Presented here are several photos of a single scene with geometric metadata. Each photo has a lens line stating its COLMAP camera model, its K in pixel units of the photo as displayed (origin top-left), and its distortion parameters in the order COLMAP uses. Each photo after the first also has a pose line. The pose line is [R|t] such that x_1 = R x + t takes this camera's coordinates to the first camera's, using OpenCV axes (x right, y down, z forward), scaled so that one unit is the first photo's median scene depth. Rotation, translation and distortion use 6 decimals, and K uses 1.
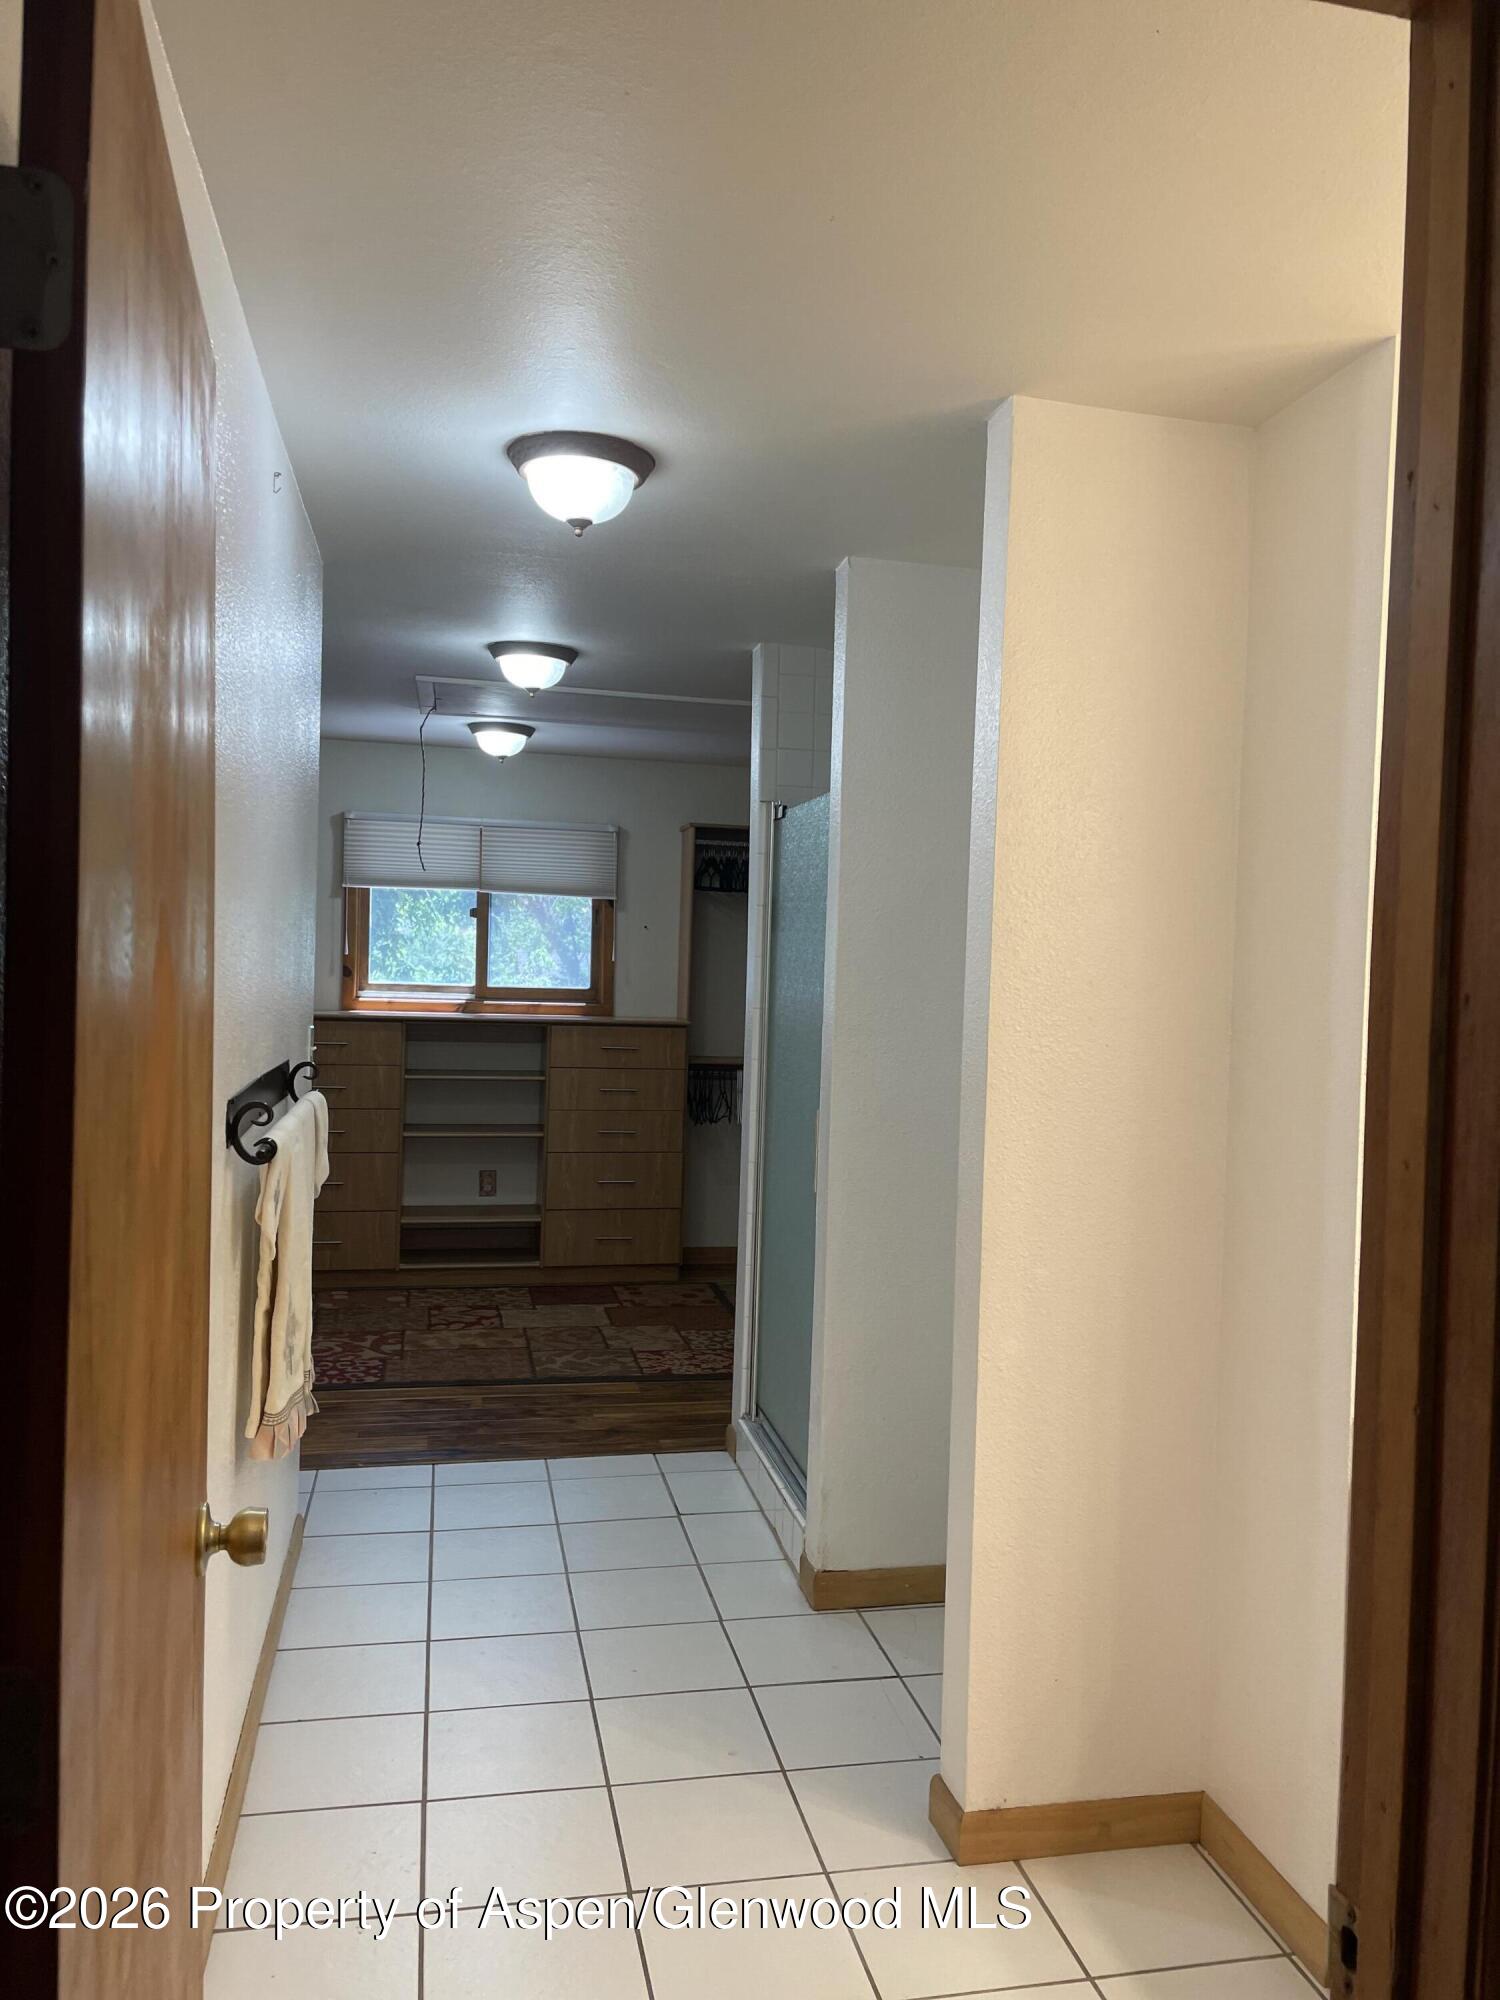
lens RADIAL K [[1544.3, 0, 798.9], [0, 1544.3, 1022.4], [0, 0, 1]] dist [0.090679, -0.005226]
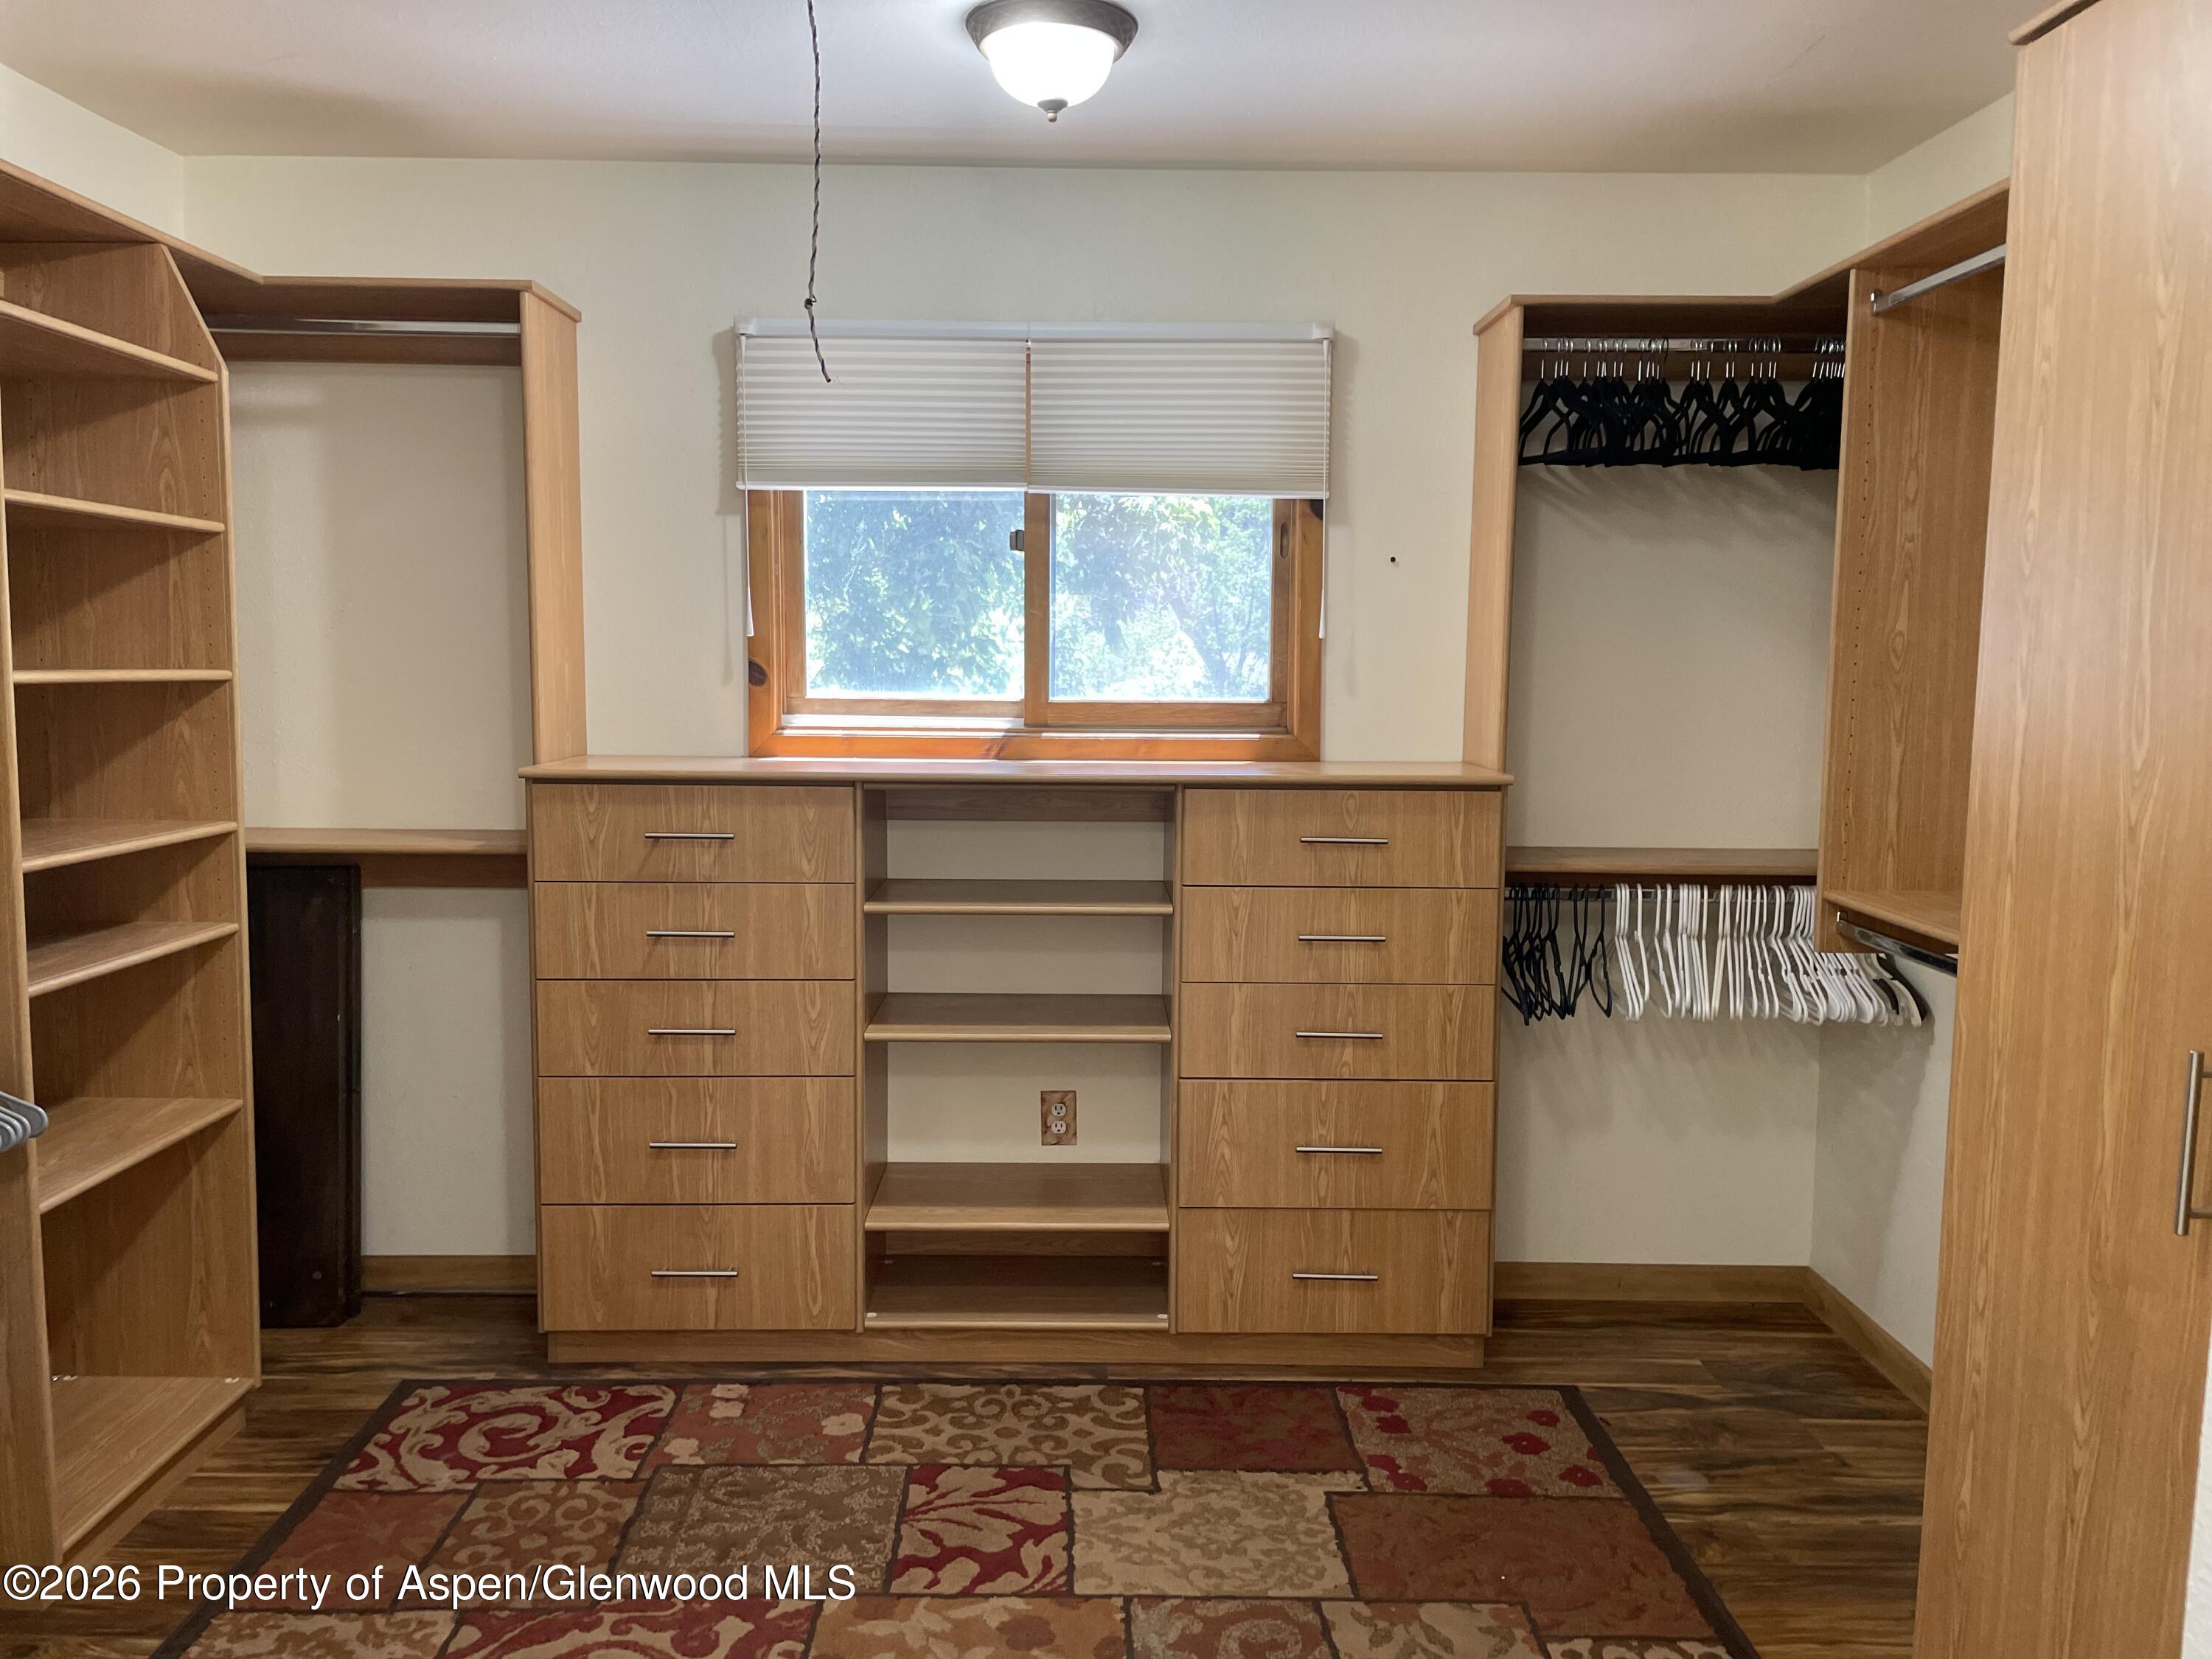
lens RADIAL K [[1708.0, 0, 1090.9], [0, 1708.0, 827.6], [0, 0, 1]] dist [0.090679, -0.005226]
pose [[0.976270, -0.001853, -0.216550, -0.079777], [0.013740, 0.998479, 0.053400, -0.012457], [0.216122, -0.055108, 0.974810, 0.511278]]
